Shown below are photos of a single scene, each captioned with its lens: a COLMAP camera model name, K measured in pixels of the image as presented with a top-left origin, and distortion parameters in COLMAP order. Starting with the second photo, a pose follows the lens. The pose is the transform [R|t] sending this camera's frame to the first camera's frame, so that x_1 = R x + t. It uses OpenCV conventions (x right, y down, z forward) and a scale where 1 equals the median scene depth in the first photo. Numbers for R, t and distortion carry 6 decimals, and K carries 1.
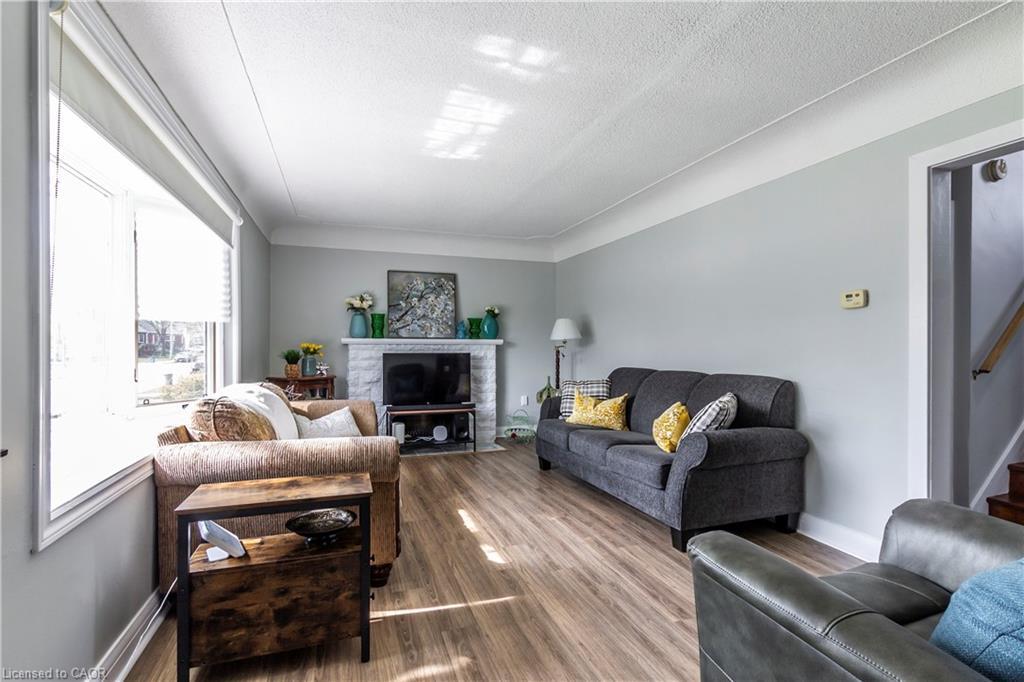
lens RADIAL K [[479.1, 0, 512.1], [0, 479.1, 348.6], [0, 0, 1]] dist [0.003620, -0.000187]
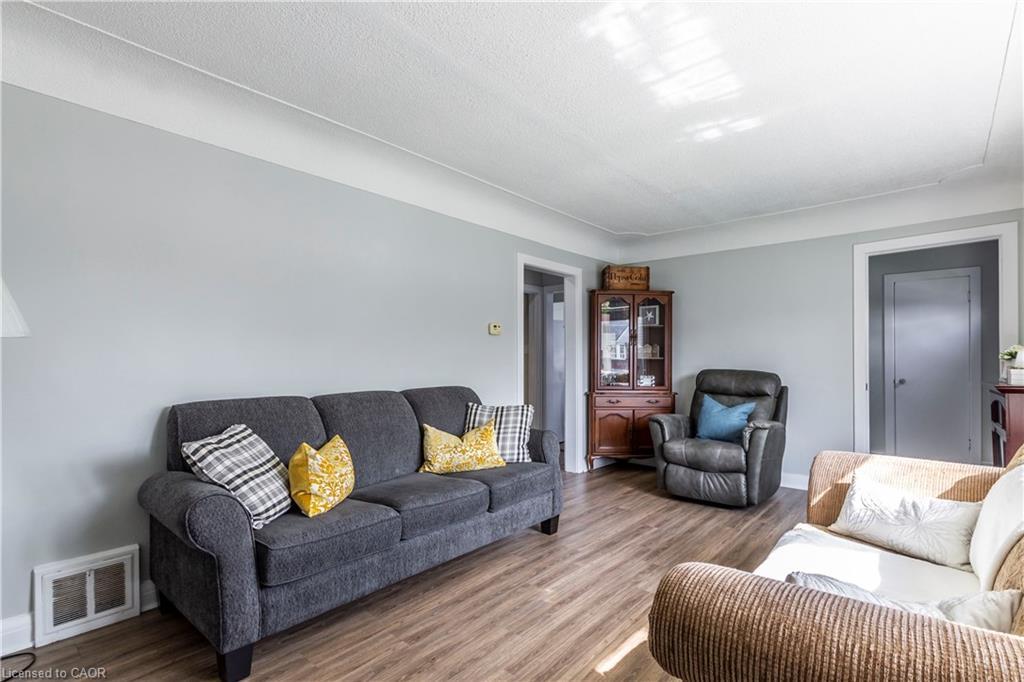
lens RADIAL K [[490.4, 0, 535.8], [0, 490.4, 354.7], [0, 0, 1]] dist [0.002682, 0.000177]
pose [[-0.514501, 0.009137, 0.857441, -0.520106], [0.003721, 0.999958, -0.008423, -0.006183], [-0.857482, -0.001143, -0.514513, 1.296941]]
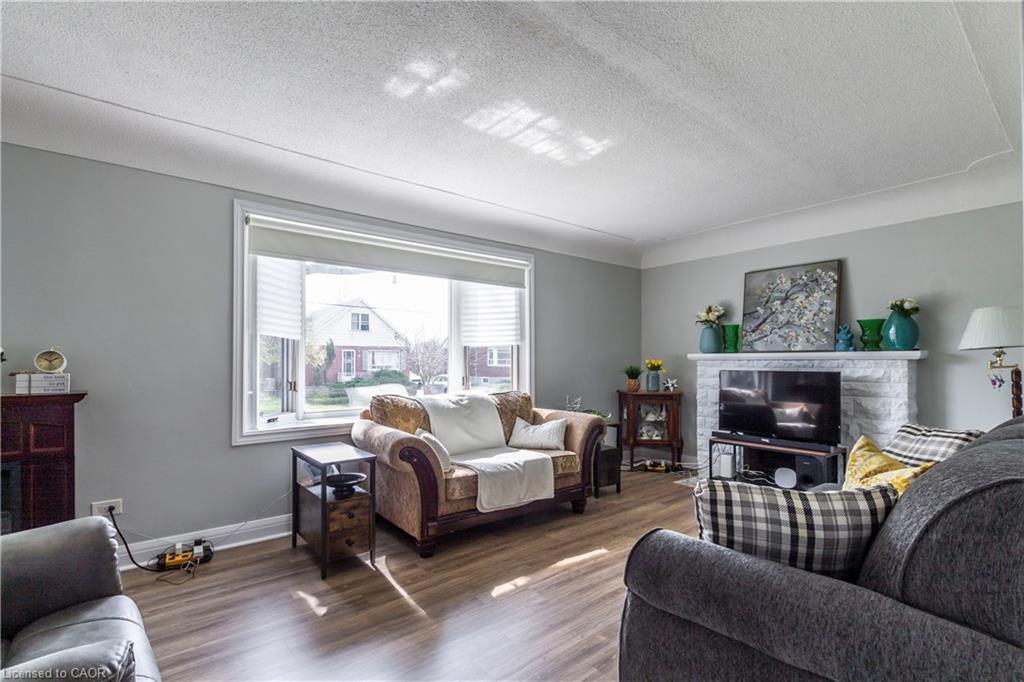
lens RADIAL K [[481.7, 0, 513.2], [0, 481.7, 359.5], [0, 0, 1]] dist [0.001179, -0.000024]
pose [[0.341301, -0.005719, -0.939937, 0.646015], [-0.002089, 0.999974, -0.006842, -0.004760], [0.939952, 0.004299, 0.341280, 0.525030]]
